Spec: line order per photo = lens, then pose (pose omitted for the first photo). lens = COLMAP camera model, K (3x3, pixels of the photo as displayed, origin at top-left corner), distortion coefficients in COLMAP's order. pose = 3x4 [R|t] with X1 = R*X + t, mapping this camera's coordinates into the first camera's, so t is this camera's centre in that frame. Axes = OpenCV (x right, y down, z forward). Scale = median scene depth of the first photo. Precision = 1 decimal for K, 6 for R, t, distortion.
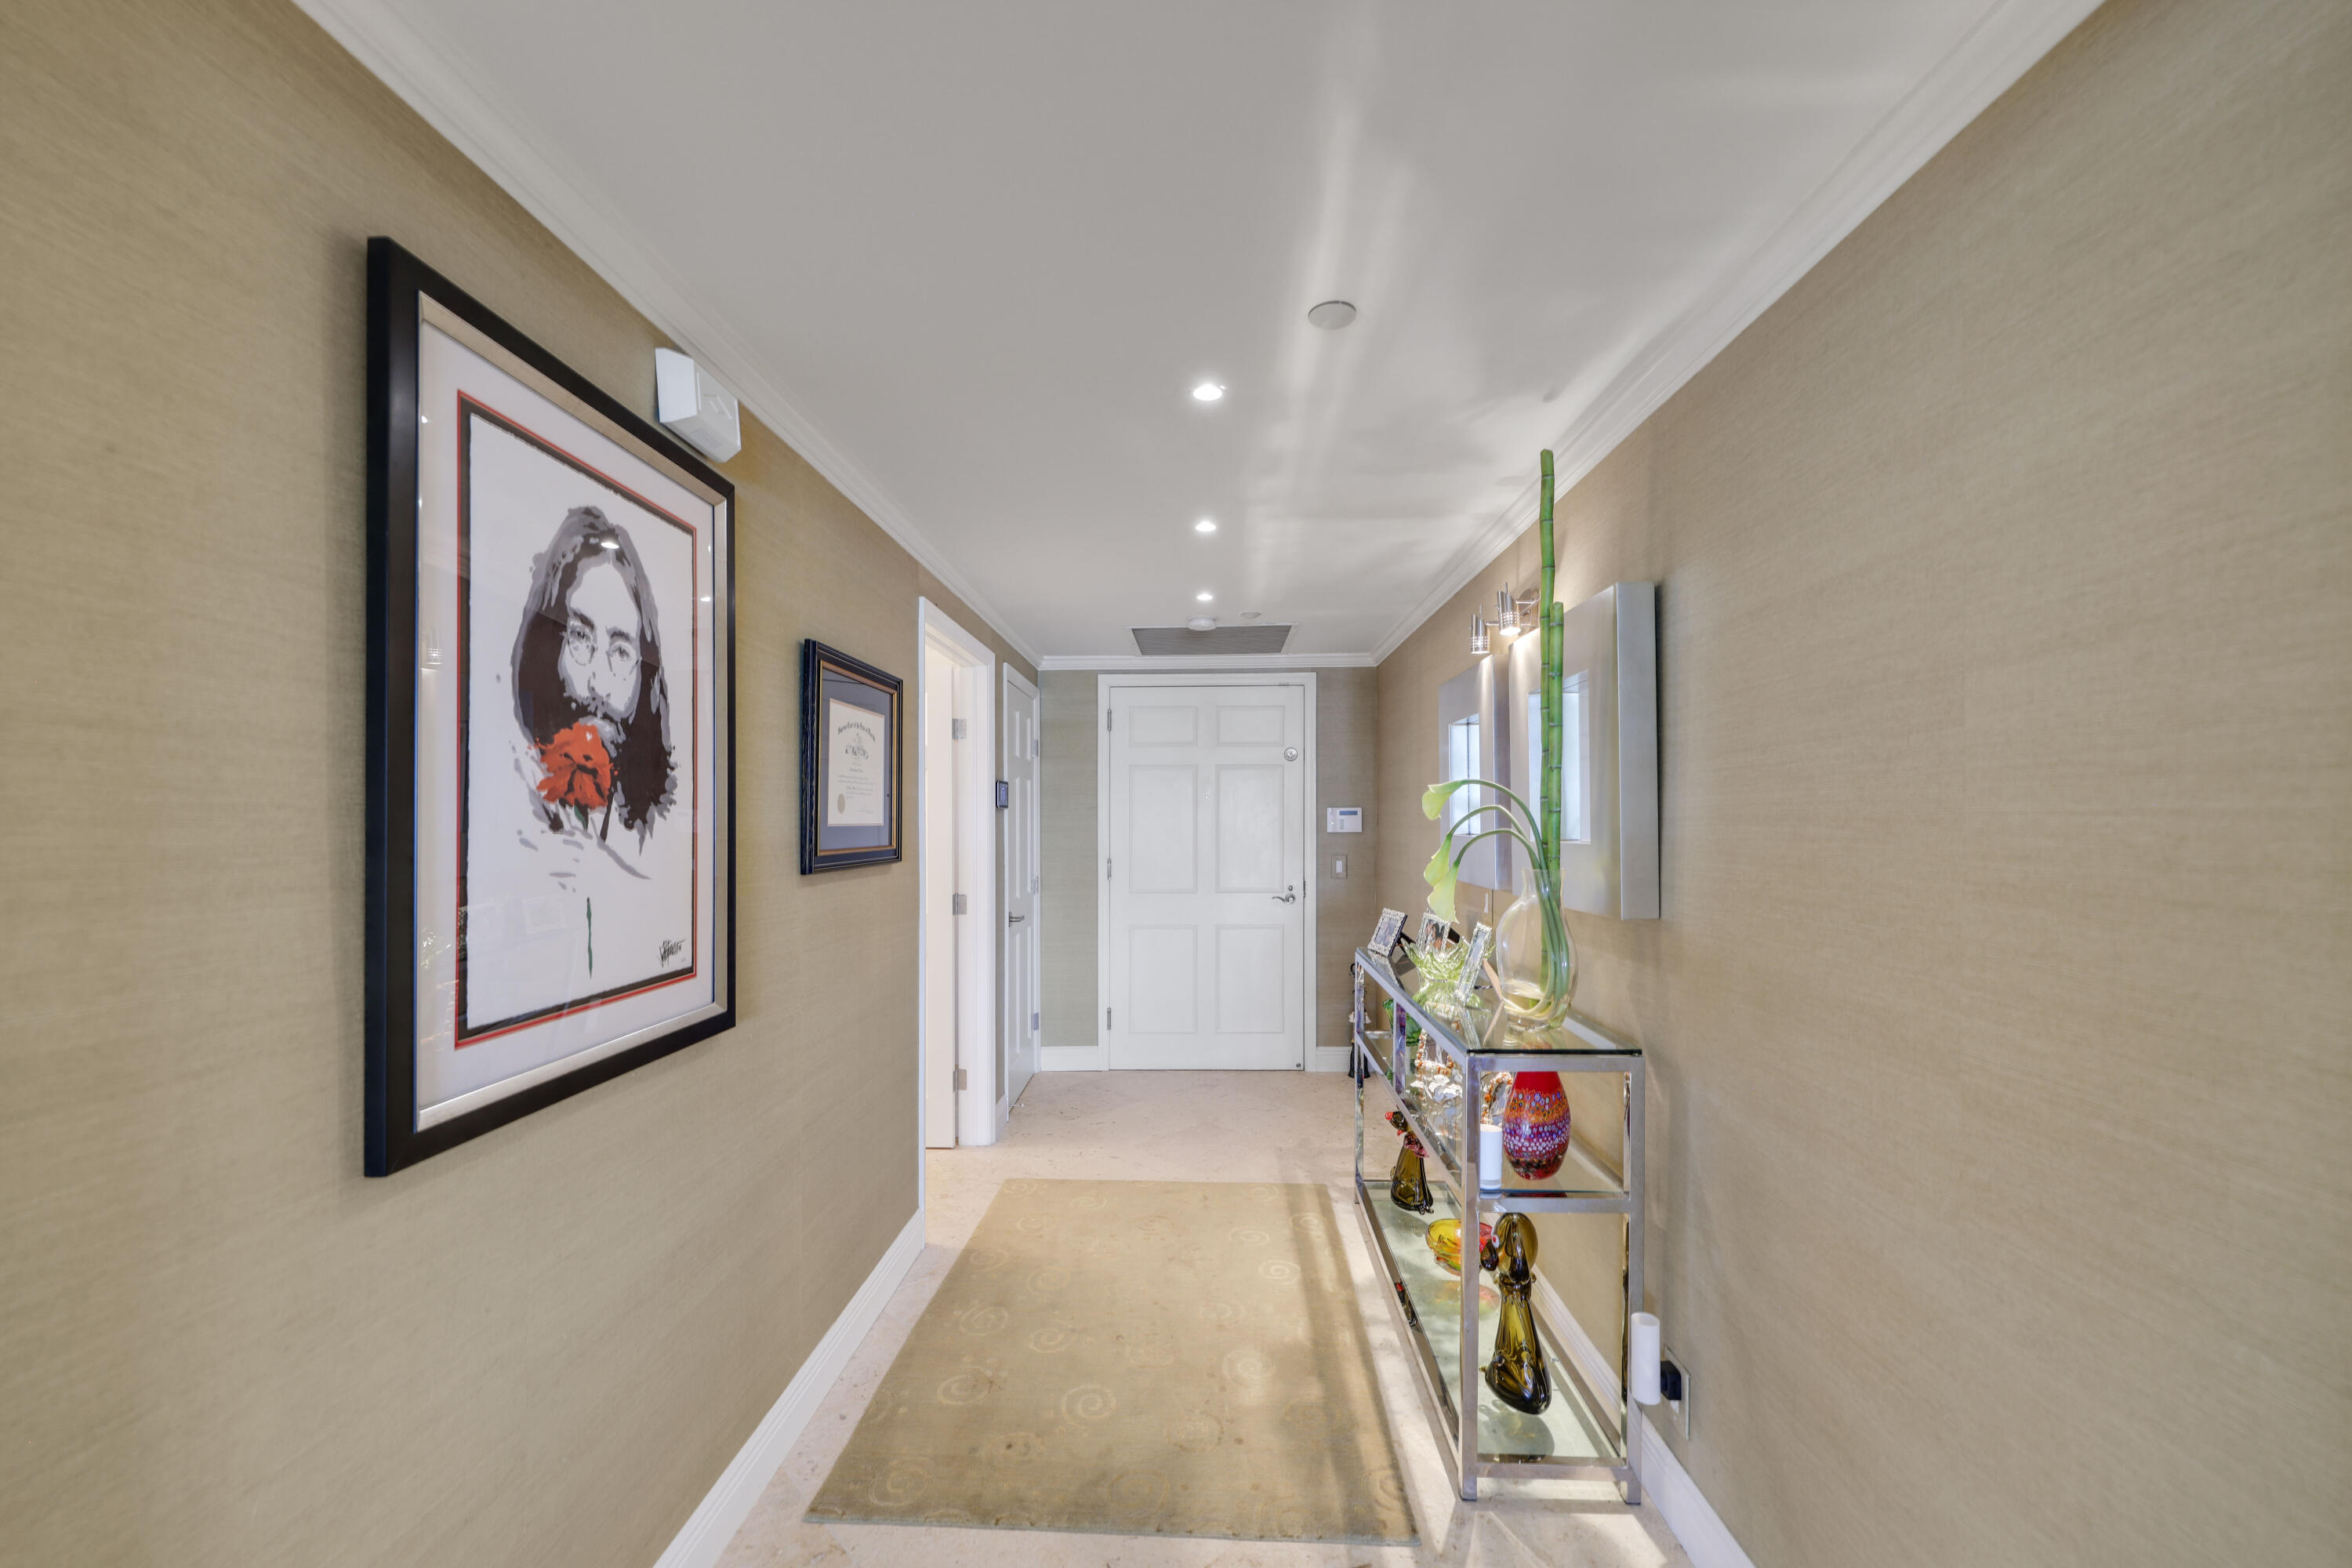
lens RADIAL K [[929.2, 0, 1171.8], [0, 929.2, 826.0], [0, 0, 1]] dist [-0.000010, -0.000001]
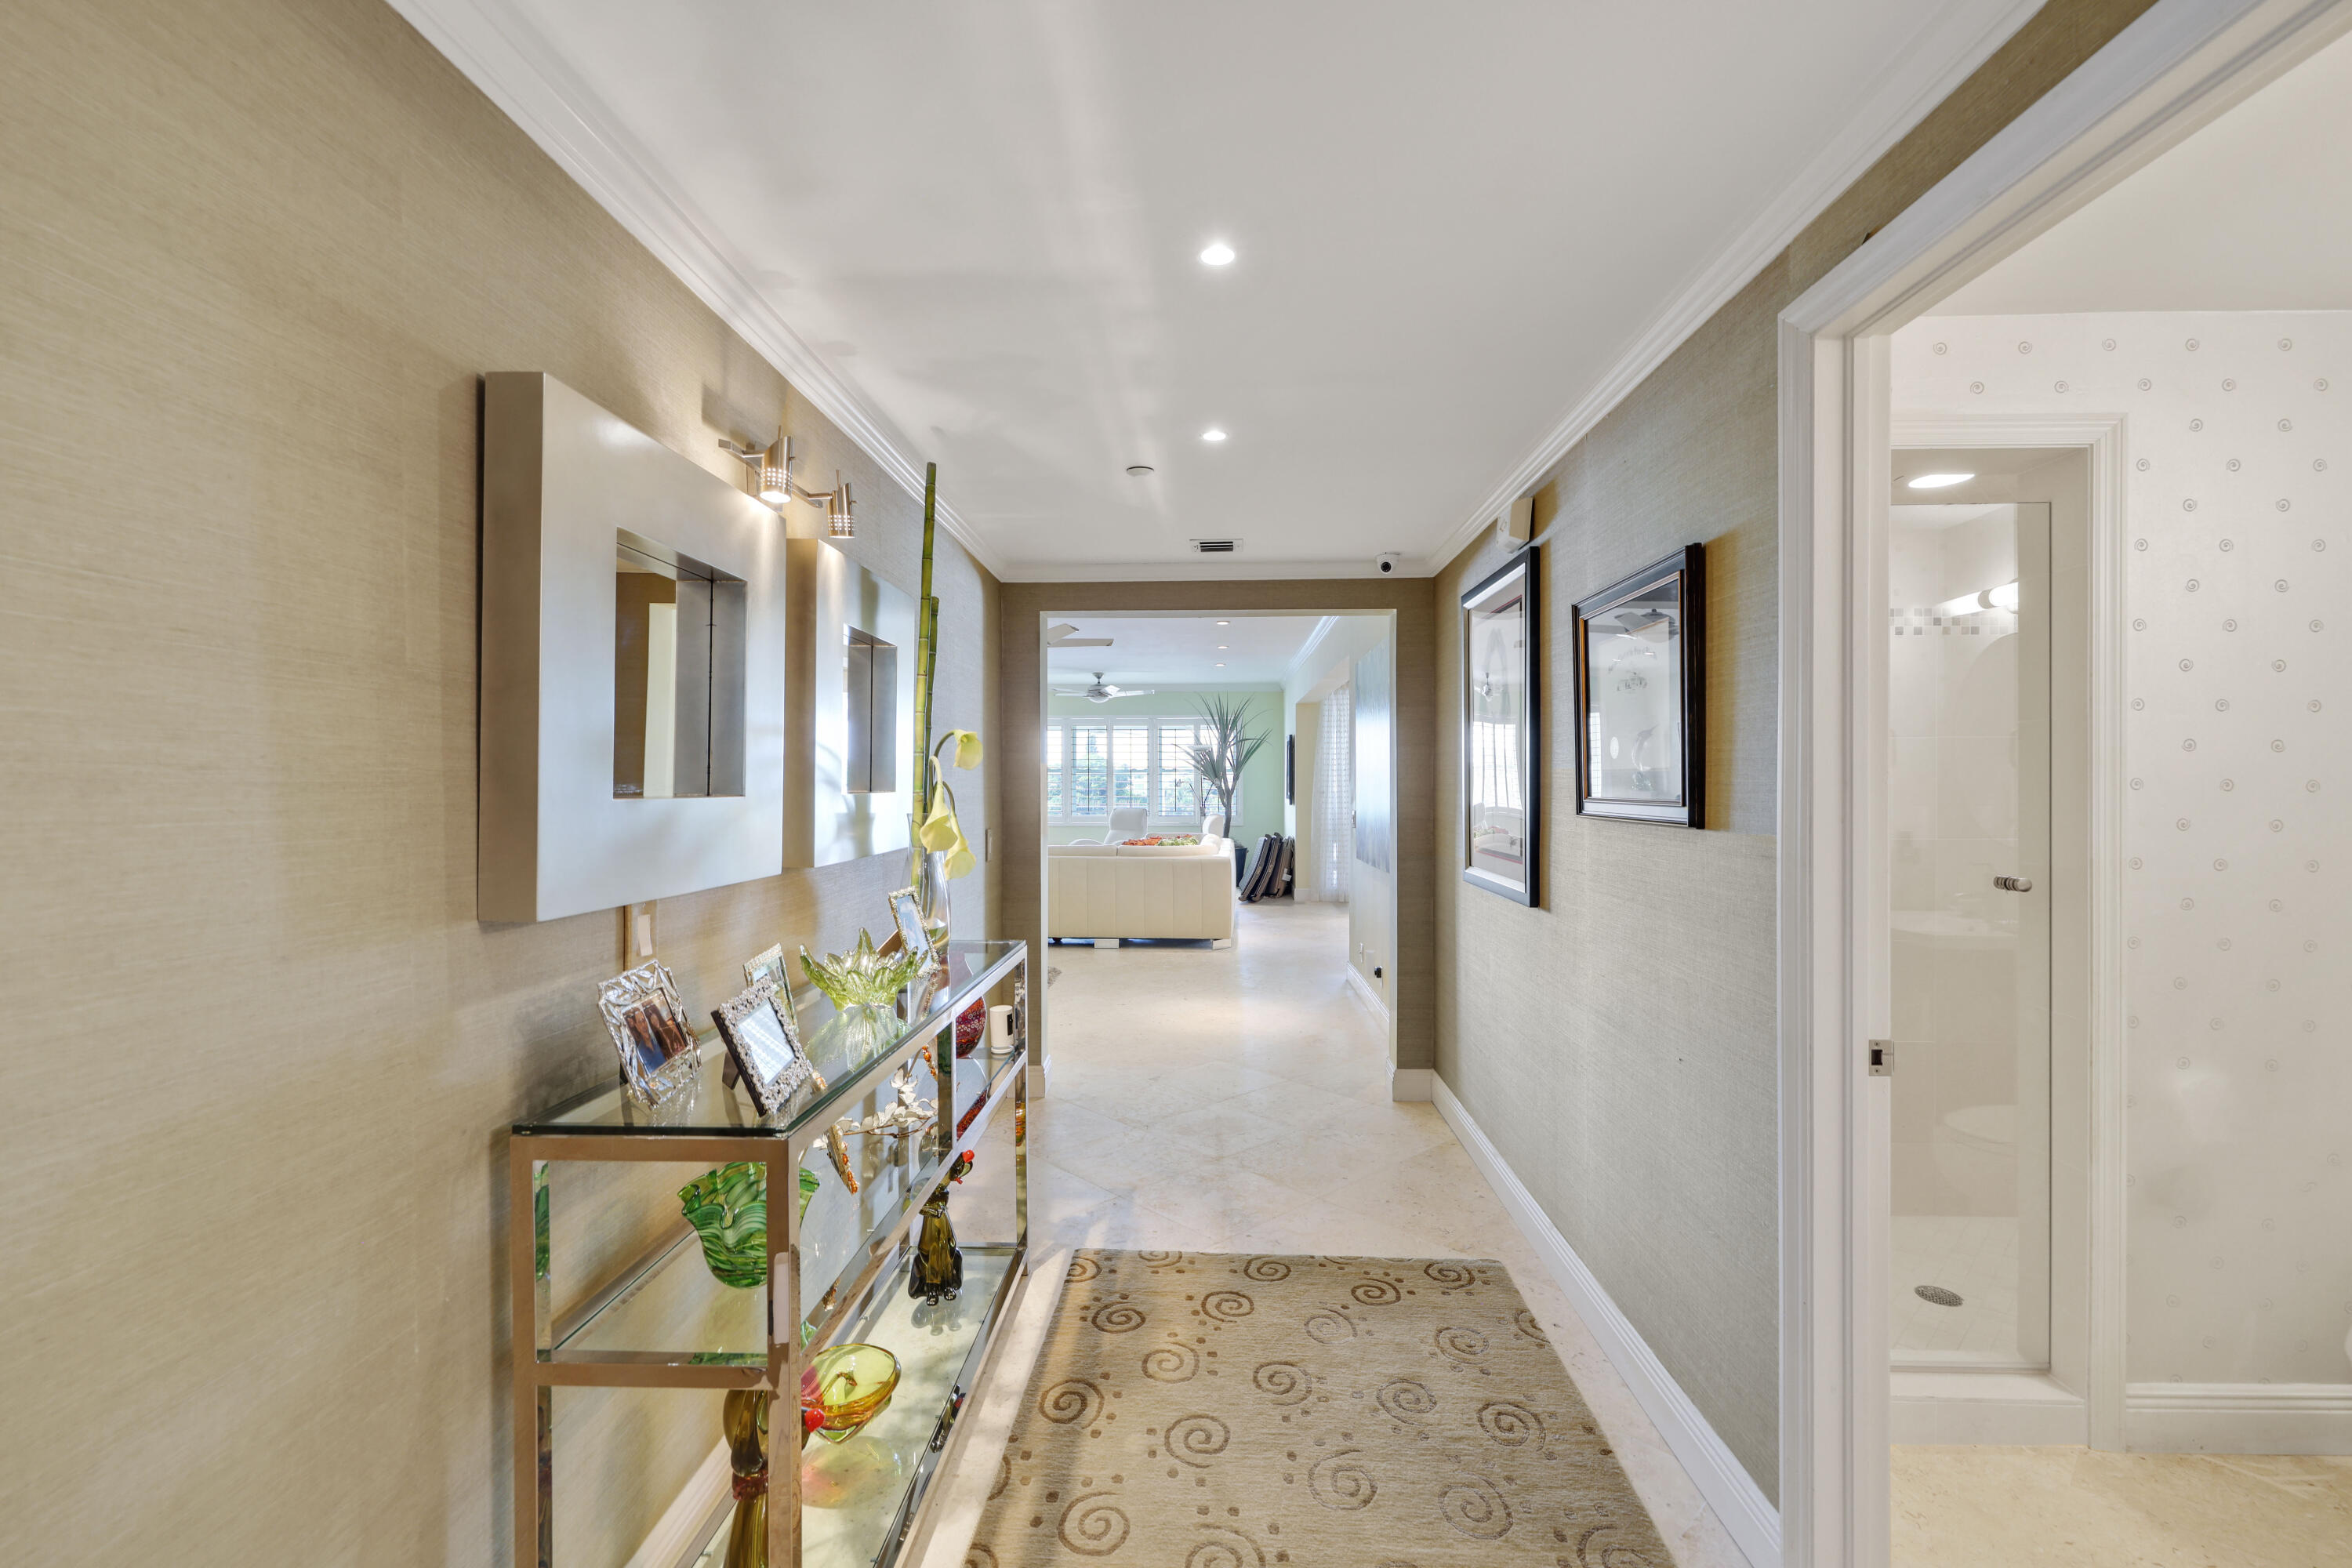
lens RADIAL K [[965.3, 0, 1176.0], [0, 965.3, 784.0], [0, 0, 1]] dist [0.001472, 0.000334]
pose [[-0.999998, 0.001886, -0.000057, 0.084649], [0.001887, 0.999985, -0.005232, 0.015914], [0.000047, -0.005233, -0.999986, 2.115058]]
